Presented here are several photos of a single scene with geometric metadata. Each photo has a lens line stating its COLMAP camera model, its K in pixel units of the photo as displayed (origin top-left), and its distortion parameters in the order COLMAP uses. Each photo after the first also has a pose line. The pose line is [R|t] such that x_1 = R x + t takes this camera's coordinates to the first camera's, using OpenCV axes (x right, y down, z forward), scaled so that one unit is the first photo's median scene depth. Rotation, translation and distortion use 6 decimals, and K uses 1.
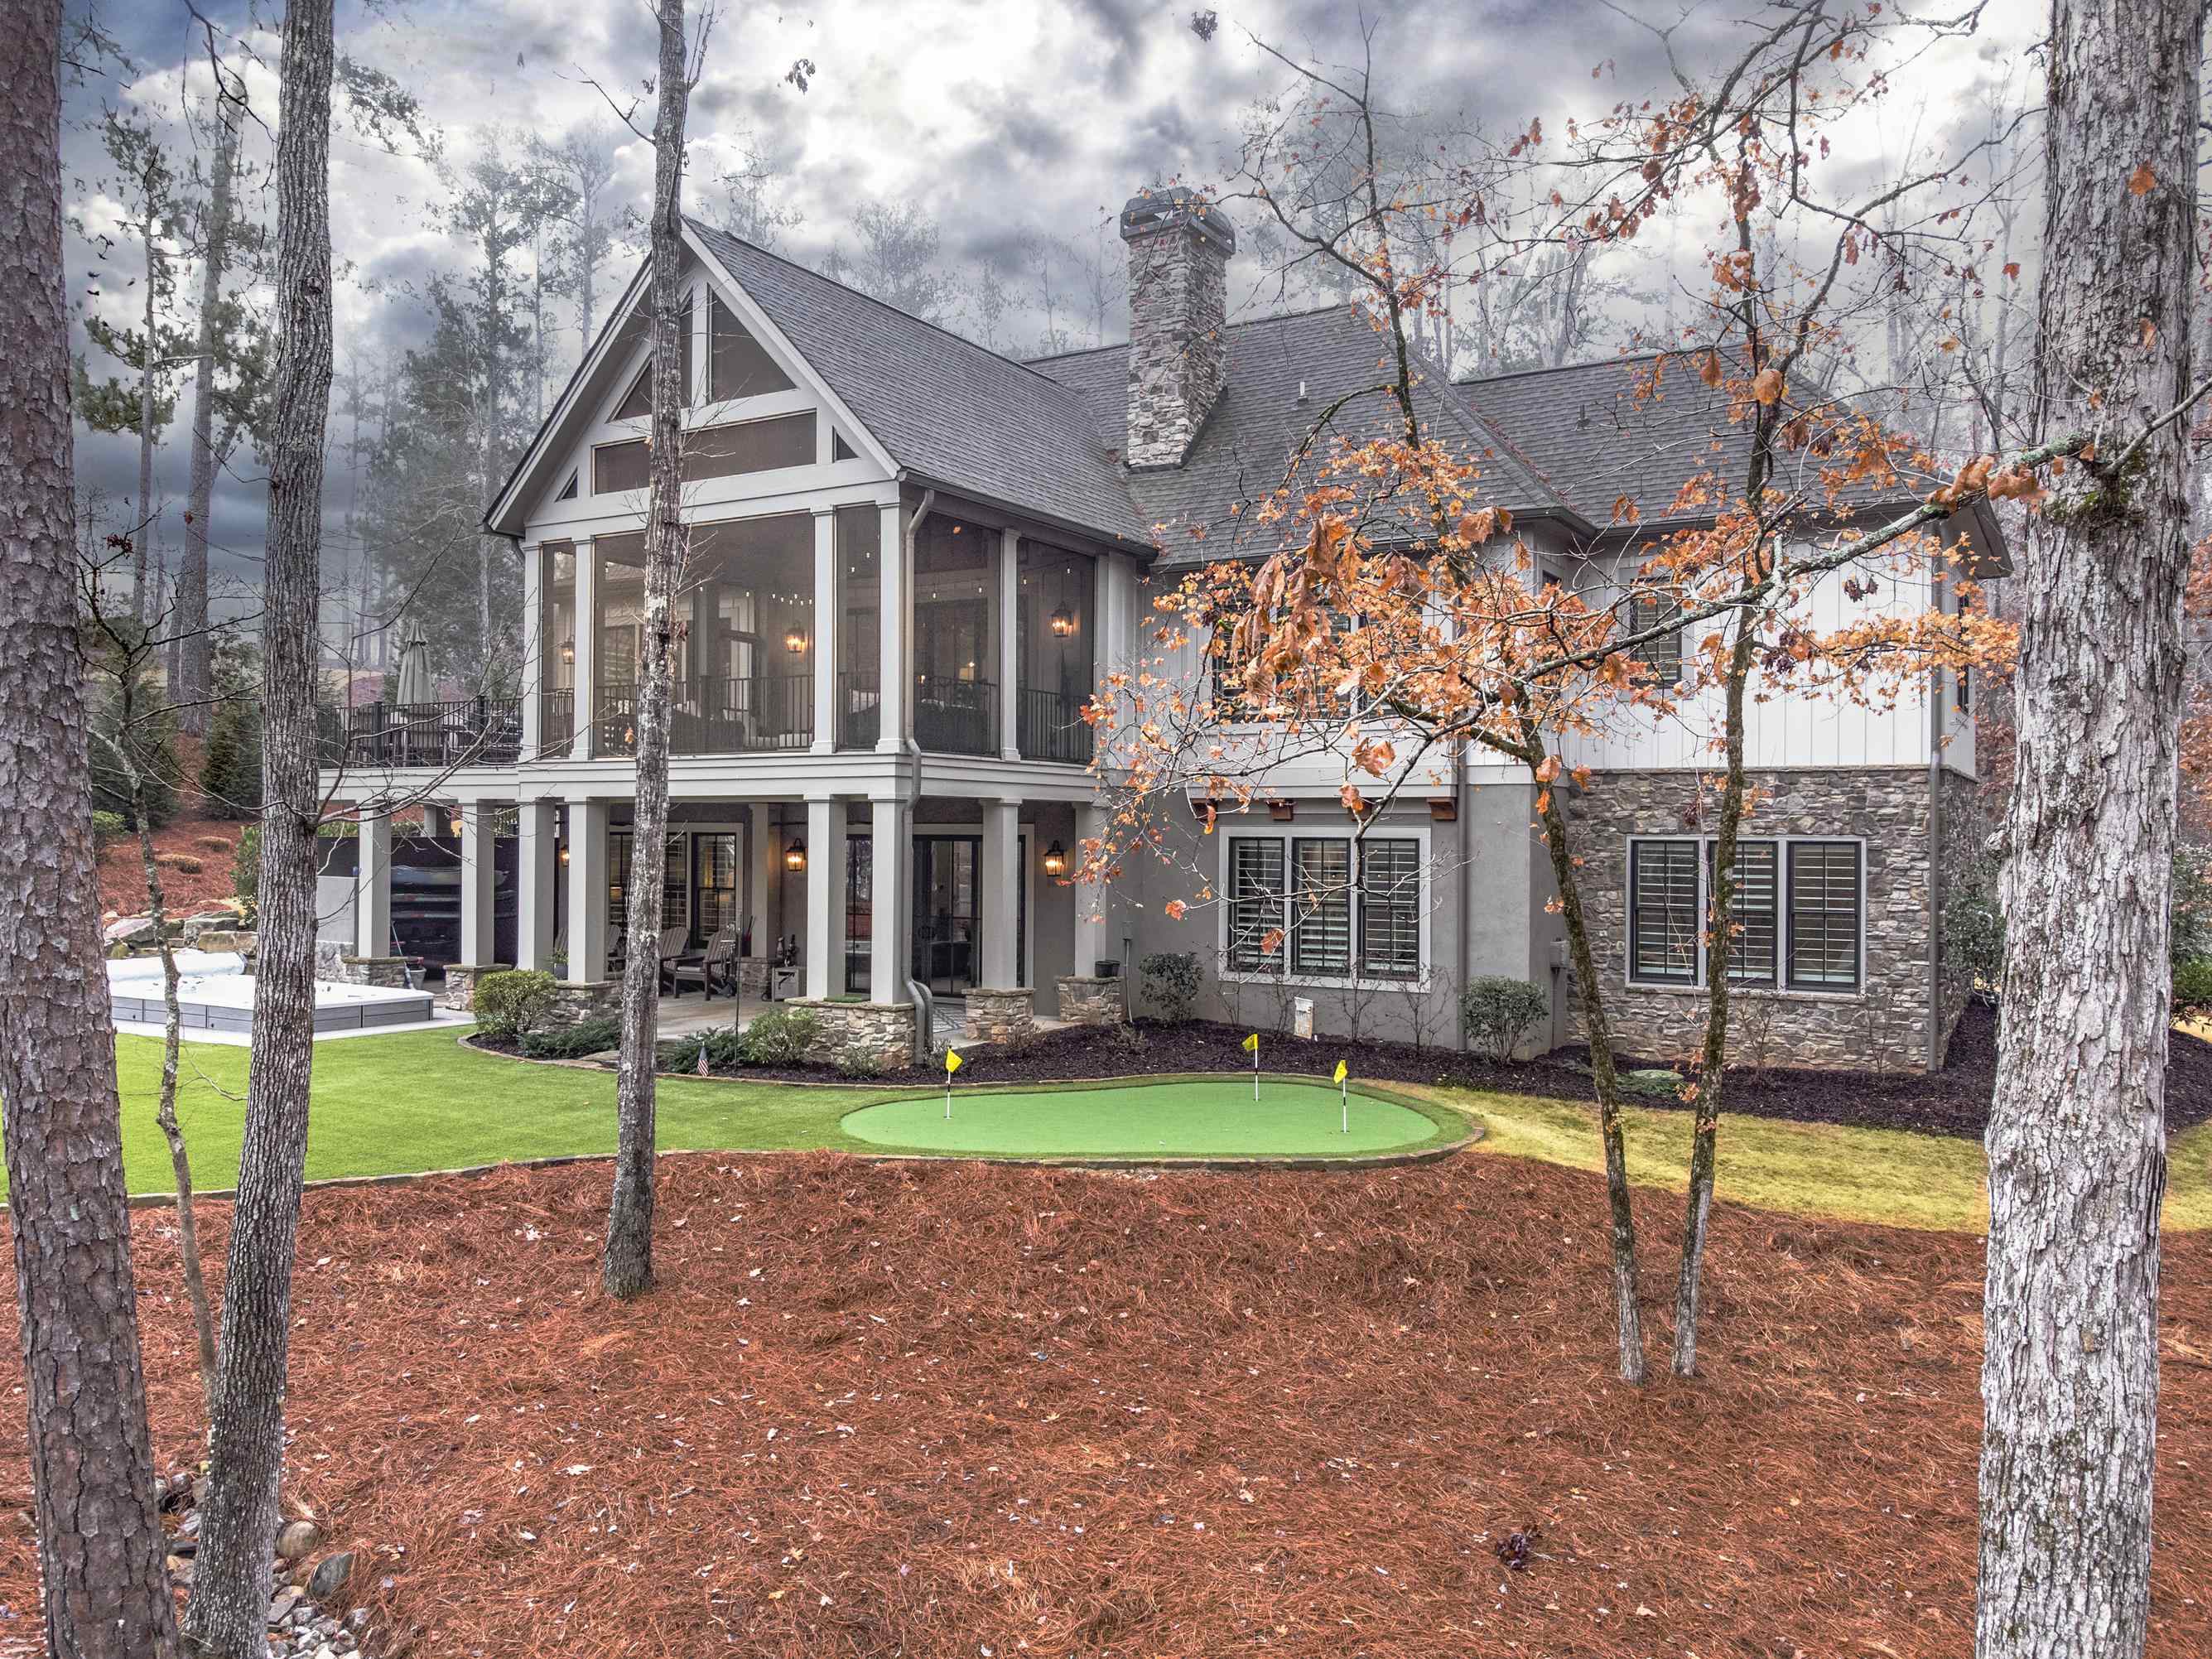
lens RADIAL K [[1611.1, 0, 1106.0], [0, 1611.1, 829.5], [0, 0, 1]] dist [0.010869, -0.000038]
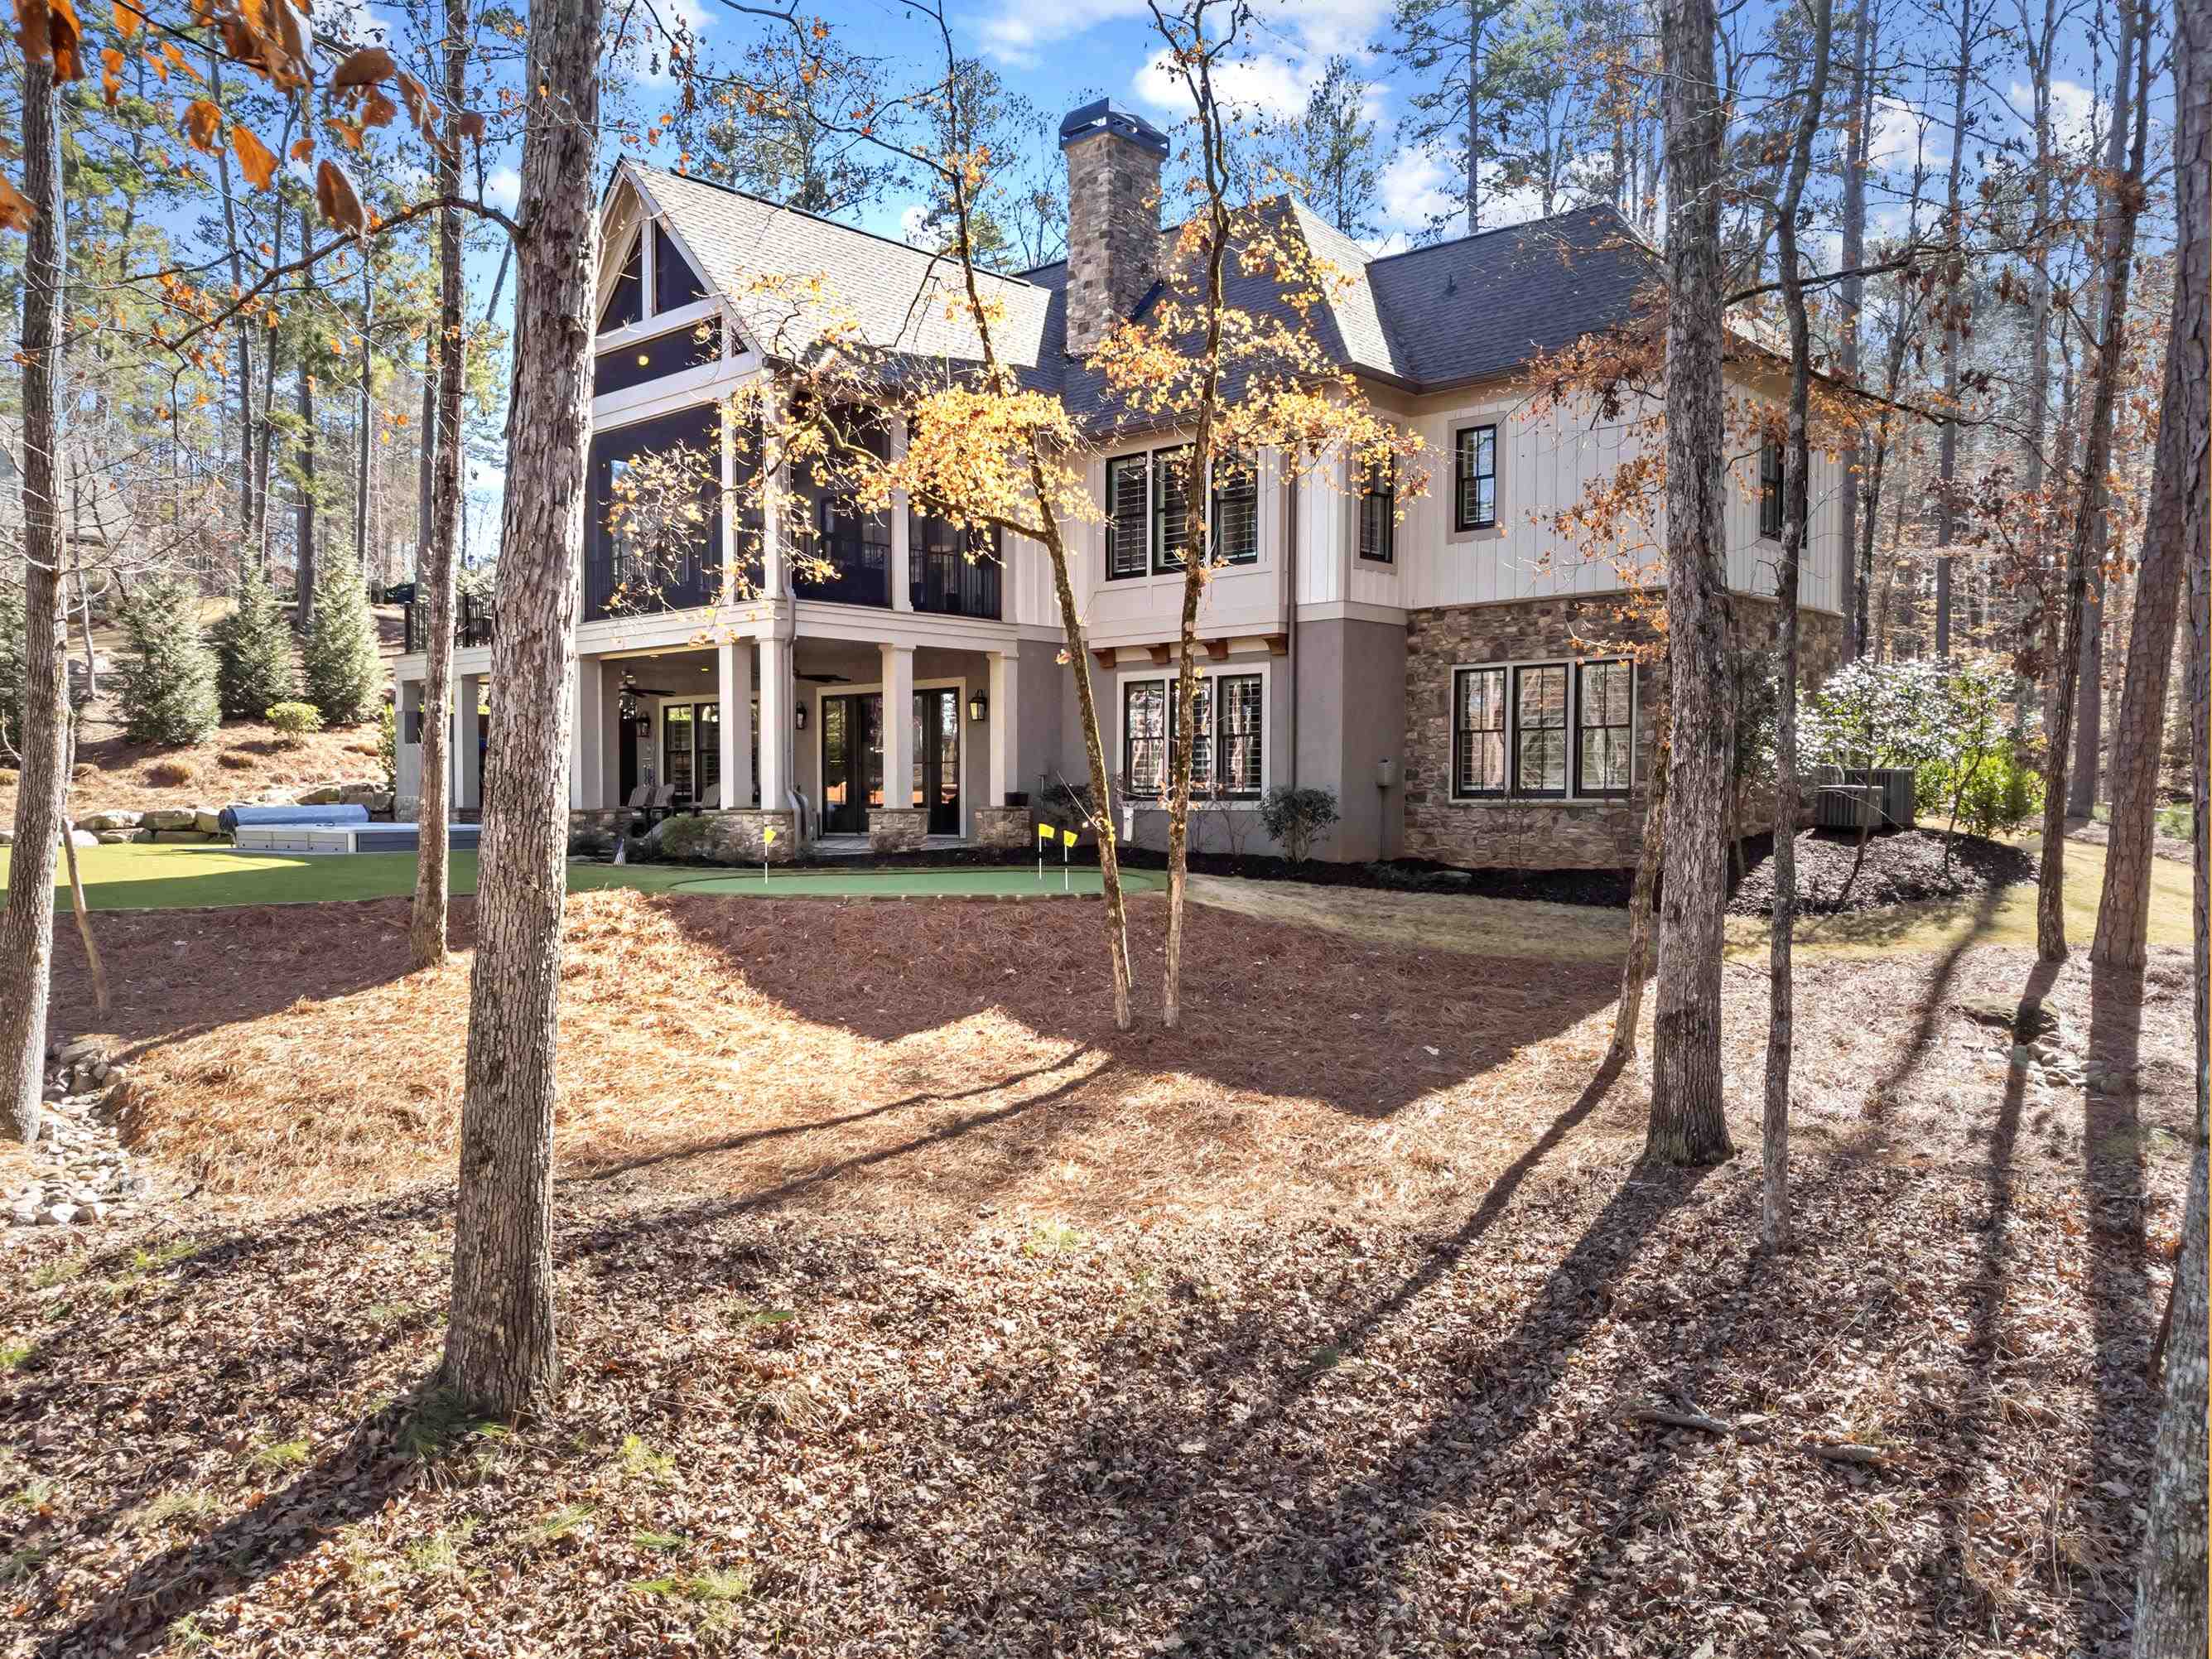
lens RADIAL K [[1611.1, 0, 1106.0], [0, 1611.1, 829.5], [0, 0, 1]] dist [0.010869, -0.000038]
pose [[0.985685, -0.003898, -0.168551, 0.278921], [0.010371, 0.999241, 0.037544, 0.071984], [0.168277, -0.038755, 0.984978, -0.125398]]
